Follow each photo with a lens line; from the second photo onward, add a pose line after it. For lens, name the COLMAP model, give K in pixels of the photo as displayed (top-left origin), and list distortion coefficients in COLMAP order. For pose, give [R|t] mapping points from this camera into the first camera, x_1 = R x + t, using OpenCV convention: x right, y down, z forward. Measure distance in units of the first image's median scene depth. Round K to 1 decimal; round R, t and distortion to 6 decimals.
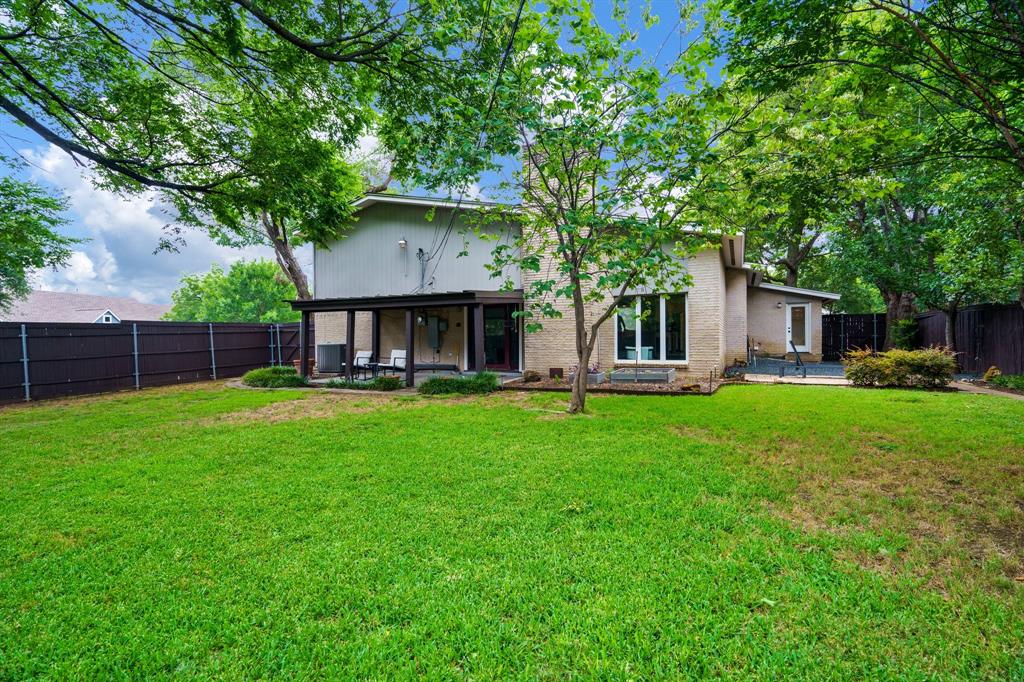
lens RADIAL K [[483.2, 0, 512.0], [0, 483.2, 338.9], [0, 0, 1]] dist [0.019986, 0.000288]
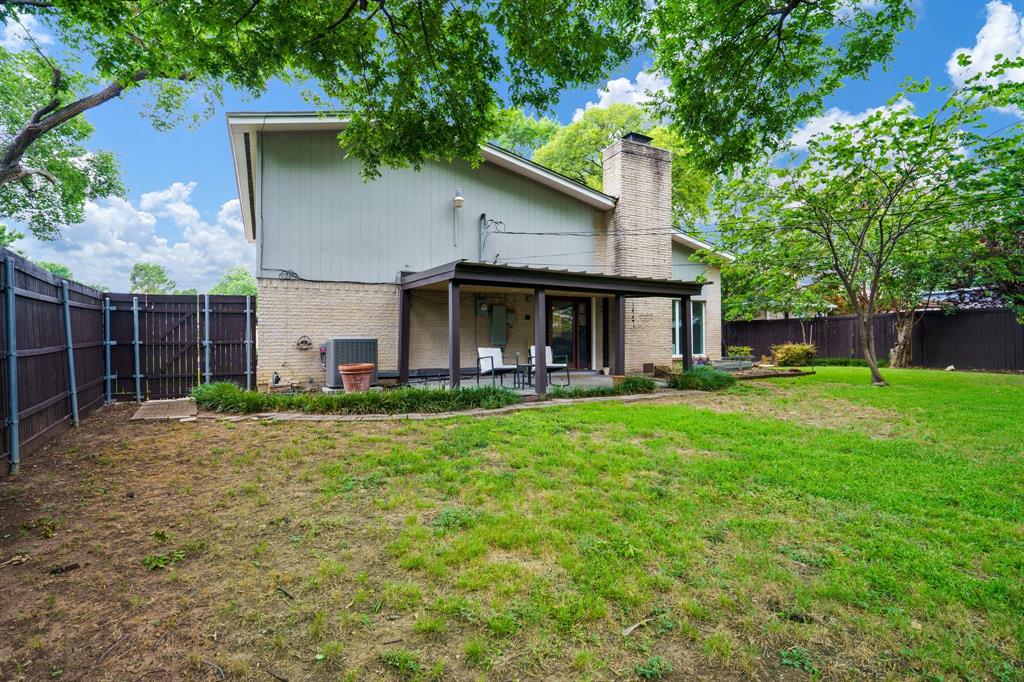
lens RADIAL K [[489.1, 0, 505.2], [0, 489.1, 341.7], [0, 0, 1]] dist [-0.000356, -0.000422]
pose [[0.585035, 0.011237, 0.810930, -0.773817], [-0.000483, 0.999909, -0.013506, 0.023018], [-0.811008, 0.007510, 0.584987, 0.519907]]
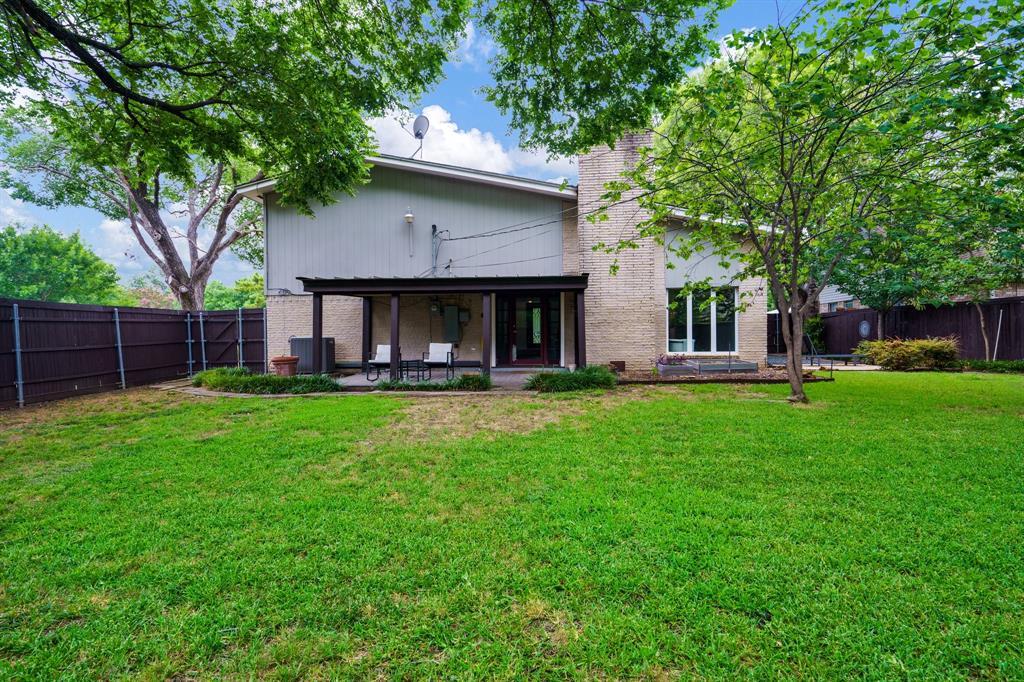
lens RADIAL K [[483.2, 0, 512.0], [0, 483.2, 338.9], [0, 0, 1]] dist [0.019986, 0.000288]
pose [[0.931907, -0.000127, 0.362696, -0.364770], [0.000653, 0.999999, -0.001328, 0.014414], [-0.362696, 0.001474, 0.931906, 0.155914]]
